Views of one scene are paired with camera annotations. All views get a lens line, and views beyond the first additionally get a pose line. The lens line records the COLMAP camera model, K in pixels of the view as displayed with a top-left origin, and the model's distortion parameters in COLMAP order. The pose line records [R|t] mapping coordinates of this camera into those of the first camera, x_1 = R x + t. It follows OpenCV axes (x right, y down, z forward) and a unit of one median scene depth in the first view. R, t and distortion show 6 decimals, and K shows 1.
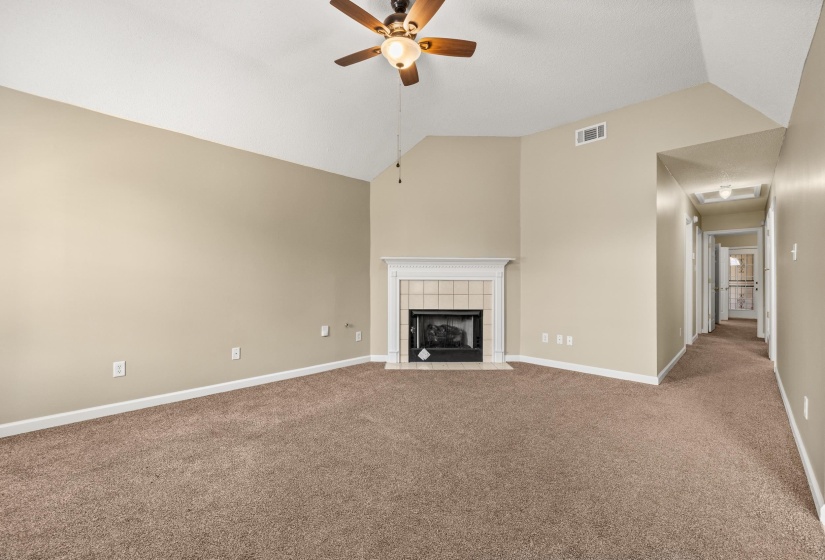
lens RADIAL K [[348.9, 0, 412.0], [0, 348.9, 283.4], [0, 0, 1]] dist [-0.000864, -0.001677]
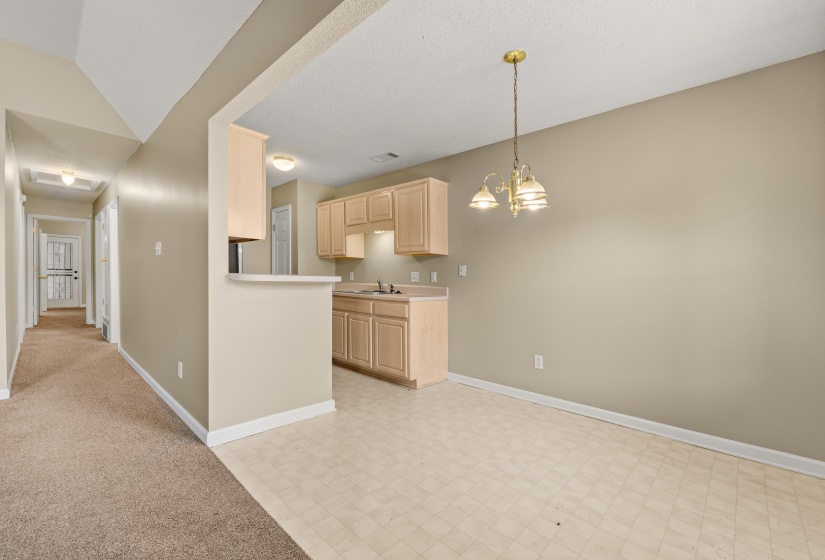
lens RADIAL K [[348.9, 0, 402.4], [0, 348.9, 275.1], [0, 0, 1]] dist [-0.000864, -0.001677]
pose [[0.005688, 0.005668, 0.999968, -0.078277], [-0.014776, 0.999875, -0.005584, -0.001682], [-0.999875, -0.014744, 0.005771, 0.073389]]
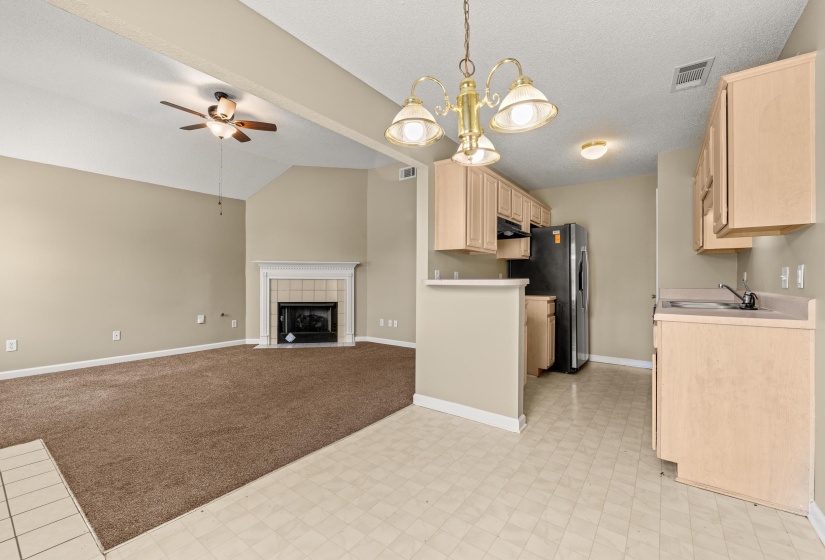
lens RADIAL K [[348.9, 0, 414.9], [0, 348.9, 283.2], [0, 0, 1]] dist [-0.000864, -0.001677]
pose [[0.990726, -0.001763, 0.135862, 0.313924], [0.001472, 0.999996, 0.002237, 0.003422], [-0.135866, -0.002016, 0.990725, -0.325157]]
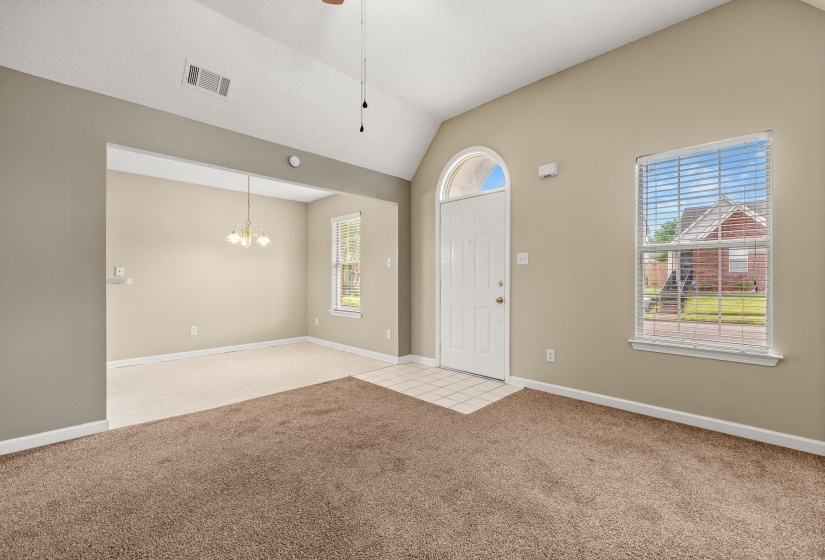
lens RADIAL K [[348.9, 0, 412.2], [0, 348.9, 279.0], [0, 0, 1]] dist [-0.000864, -0.001677]
pose [[-0.999975, -0.001947, 0.006865, -0.063968], [-0.001953, 0.999998, -0.000803, 0.004466], [-0.006863, -0.000817, -0.999976, 0.866550]]
